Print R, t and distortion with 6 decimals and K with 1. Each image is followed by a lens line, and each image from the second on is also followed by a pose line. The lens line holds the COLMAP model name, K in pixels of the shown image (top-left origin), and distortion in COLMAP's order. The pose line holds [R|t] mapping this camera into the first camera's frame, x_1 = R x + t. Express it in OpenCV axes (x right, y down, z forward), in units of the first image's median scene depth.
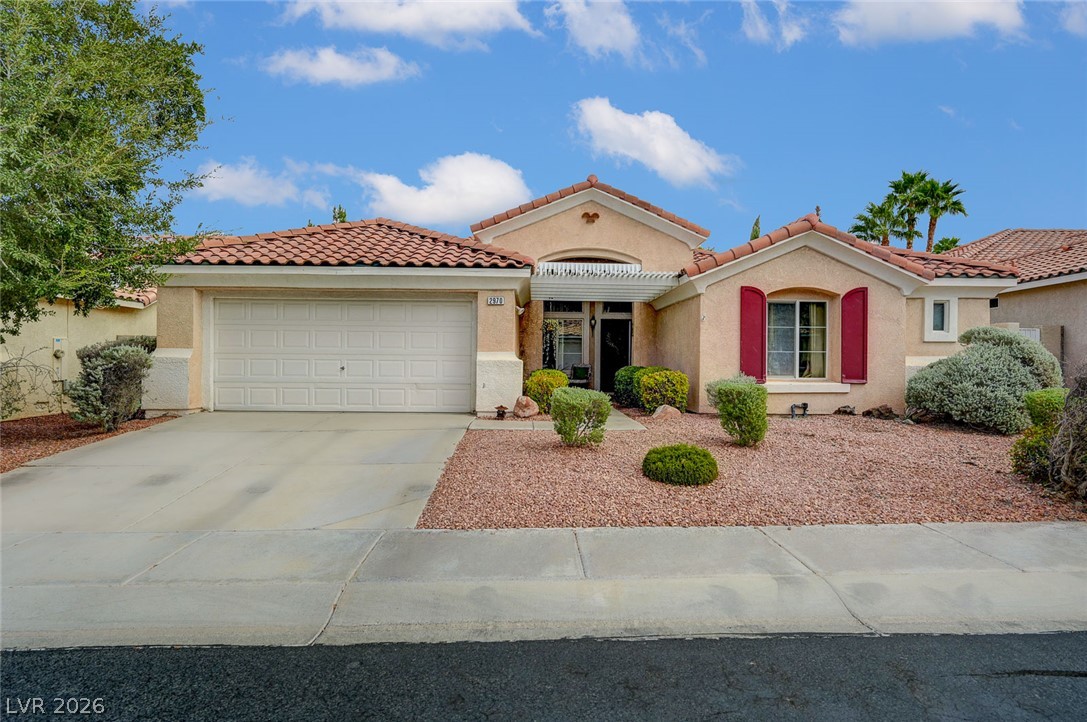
lens RADIAL K [[624.8, 0, 549.0], [0, 624.8, 360.1], [0, 0, 1]] dist [0.002104, 0.000614]
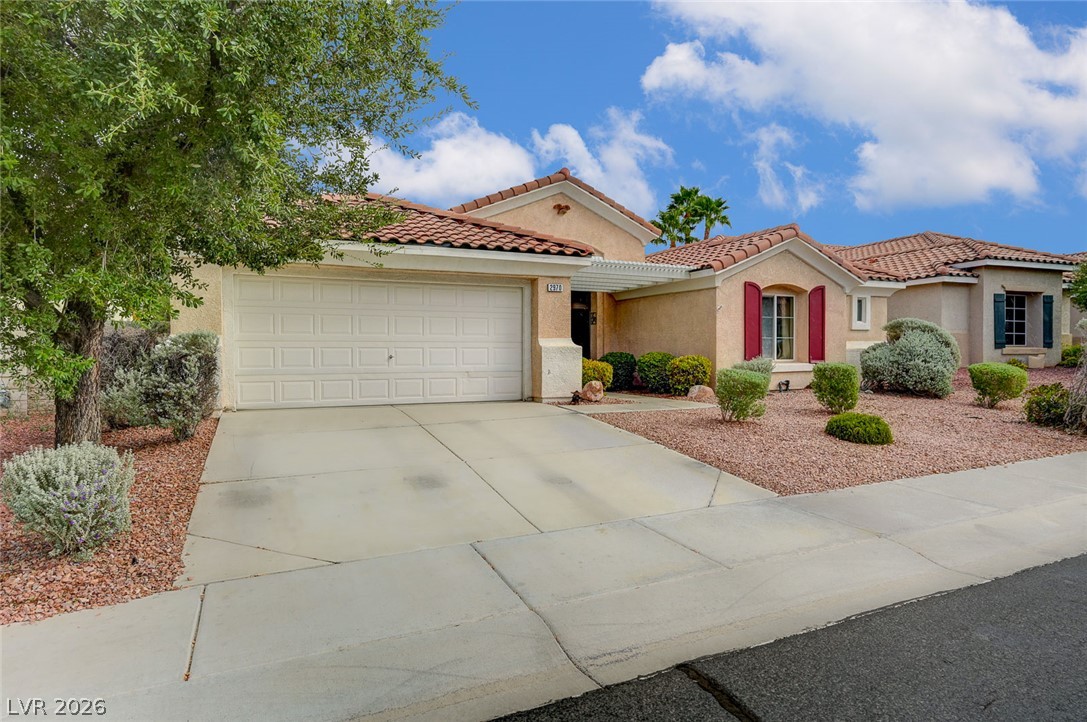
lens RADIAL K [[624.8, 0, 548.5], [0, 624.8, 357.9], [0, 0, 1]] dist [0.002104, 0.000614]
pose [[0.918228, -0.014403, 0.395791, -0.486659], [0.009181, 0.999844, 0.015085, 0.003097], [-0.395946, -0.010218, 0.918217, 0.074974]]
